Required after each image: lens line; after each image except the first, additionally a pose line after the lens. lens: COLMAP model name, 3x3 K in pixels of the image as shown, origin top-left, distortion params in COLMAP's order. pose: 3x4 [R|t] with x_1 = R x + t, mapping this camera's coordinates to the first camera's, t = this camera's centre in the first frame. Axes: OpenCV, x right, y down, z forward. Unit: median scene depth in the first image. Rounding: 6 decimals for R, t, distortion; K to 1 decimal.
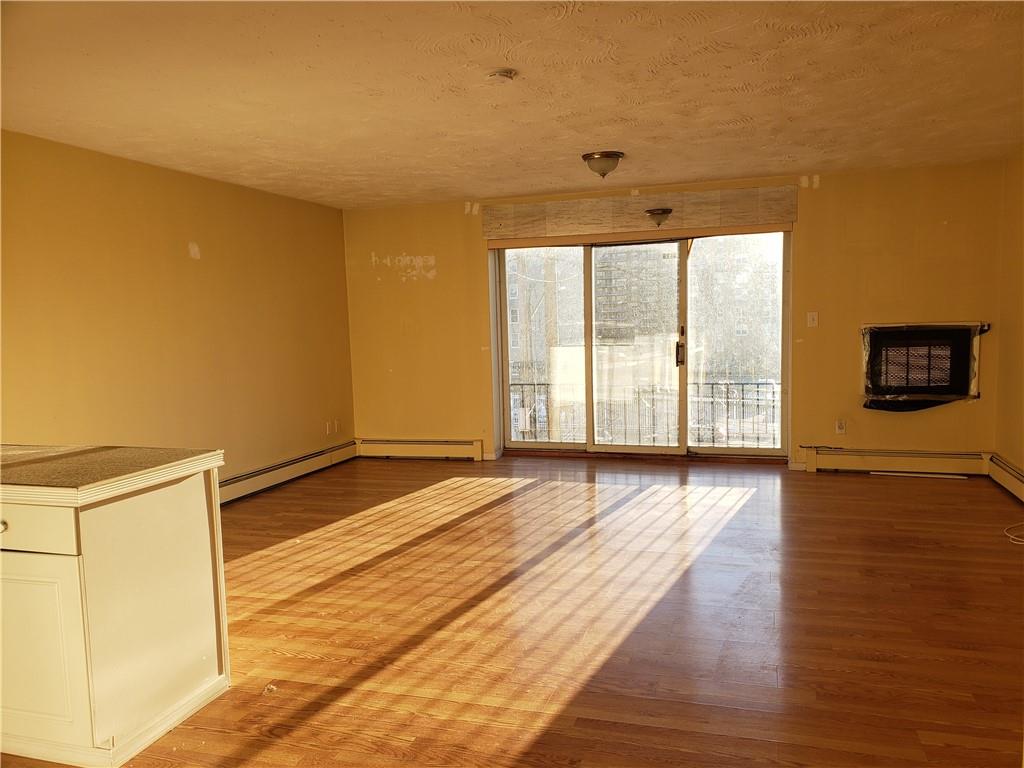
lens RADIAL K [[784.3, 0, 513.6], [0, 784.3, 384.1], [0, 0, 1]] dist [0.062388, -0.059899]
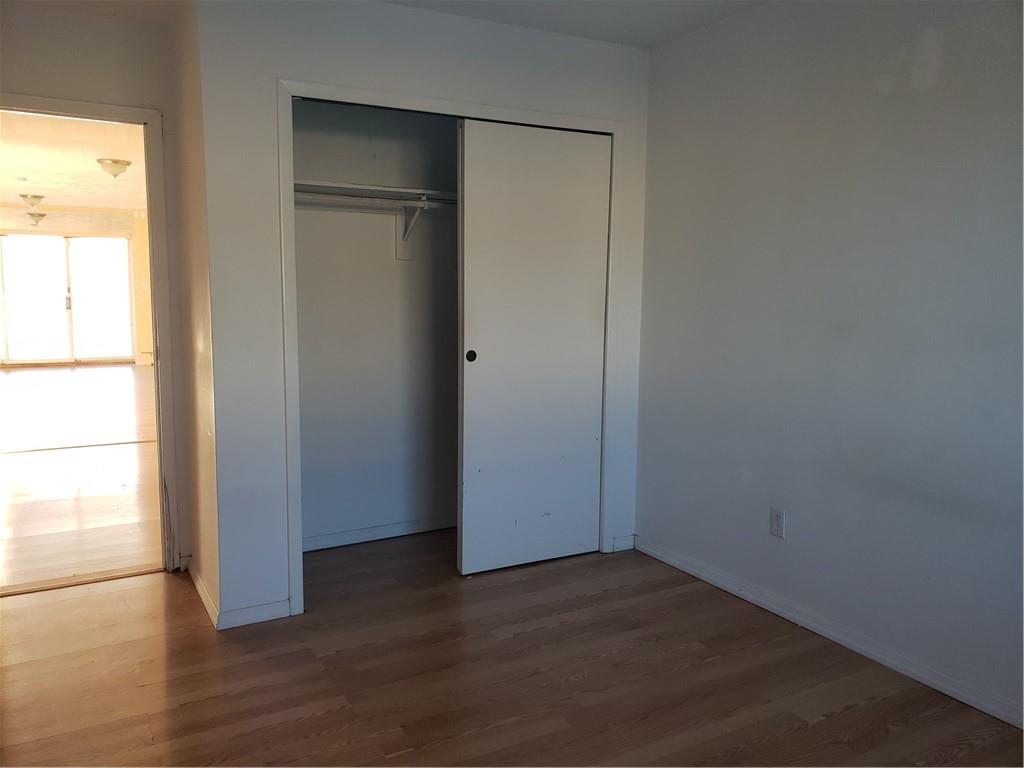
lens RADIAL K [[784.3, 0, 512.5], [0, 784.3, 382.2], [0, 0, 1]] dist [0.062388, -0.059899]
pose [[0.715697, -0.044321, 0.697003, -0.331205], [0.046820, 0.998784, 0.015434, 0.161766], [-0.696840, 0.021588, 0.716902, -0.978769]]
